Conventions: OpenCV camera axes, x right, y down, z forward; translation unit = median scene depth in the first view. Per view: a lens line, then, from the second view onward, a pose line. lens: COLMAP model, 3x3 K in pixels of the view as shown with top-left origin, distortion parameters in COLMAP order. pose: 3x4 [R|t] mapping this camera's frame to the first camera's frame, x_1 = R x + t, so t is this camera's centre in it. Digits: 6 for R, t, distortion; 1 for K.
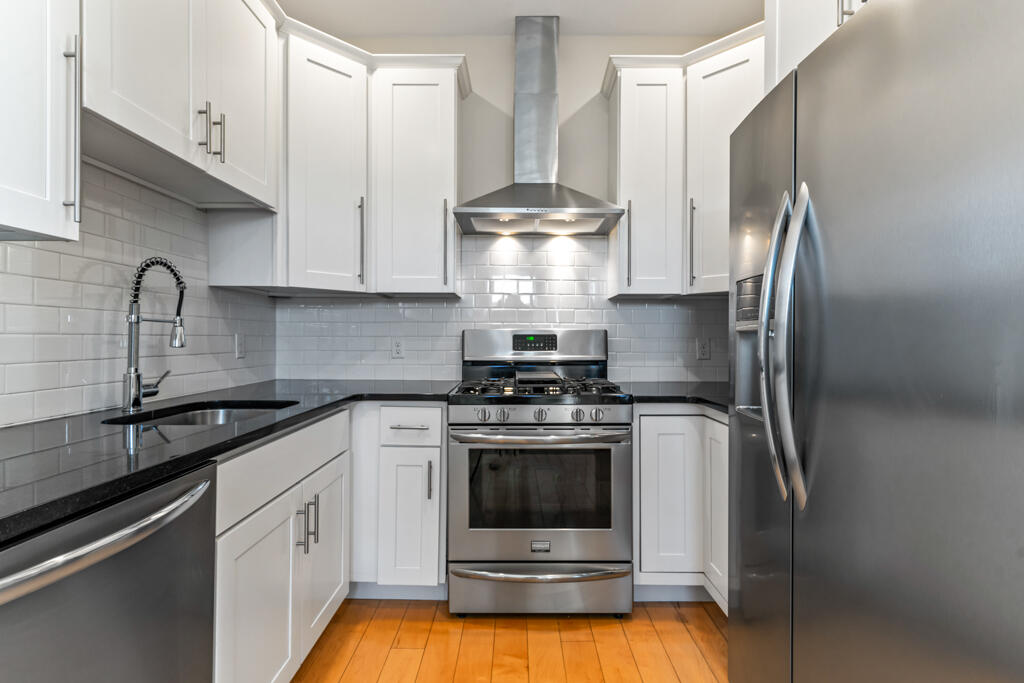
lens RADIAL K [[509.0, 0, 516.0], [0, 509.0, 339.4], [0, 0, 1]] dist [0.002735, -0.000464]
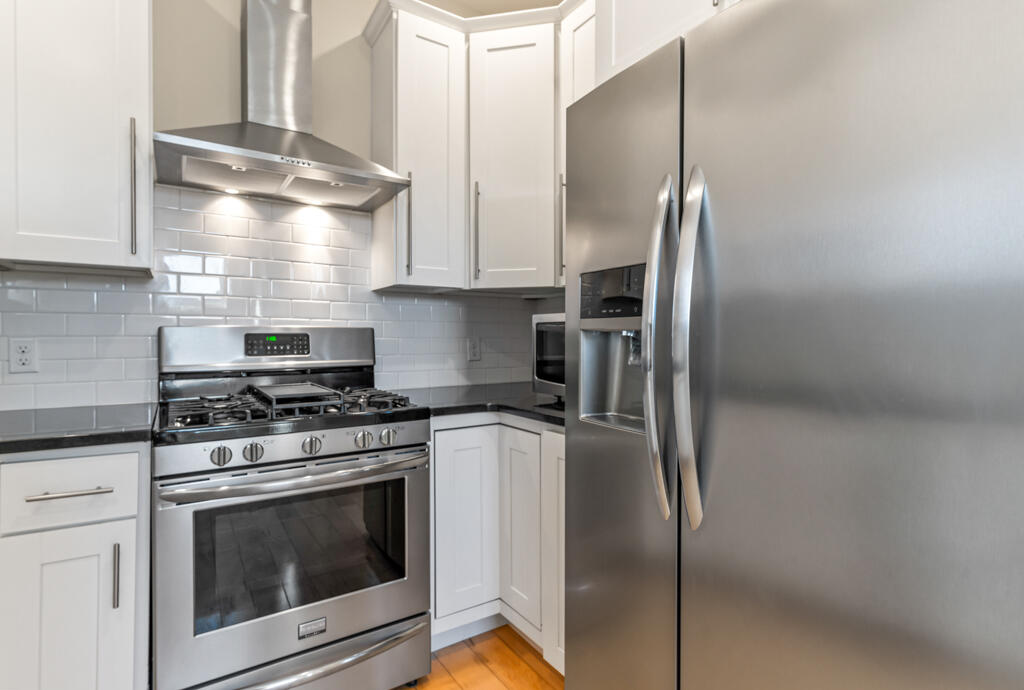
lens RADIAL K [[509.0, 0, 508.8], [0, 509.0, 340.2], [0, 0, 1]] dist [0.002735, -0.000464]
pose [[0.833380, -0.005314, 0.552674, -0.100561], [0.004135, 0.999986, 0.003380, -0.000978], [-0.552684, -0.000532, 0.833391, 0.214992]]
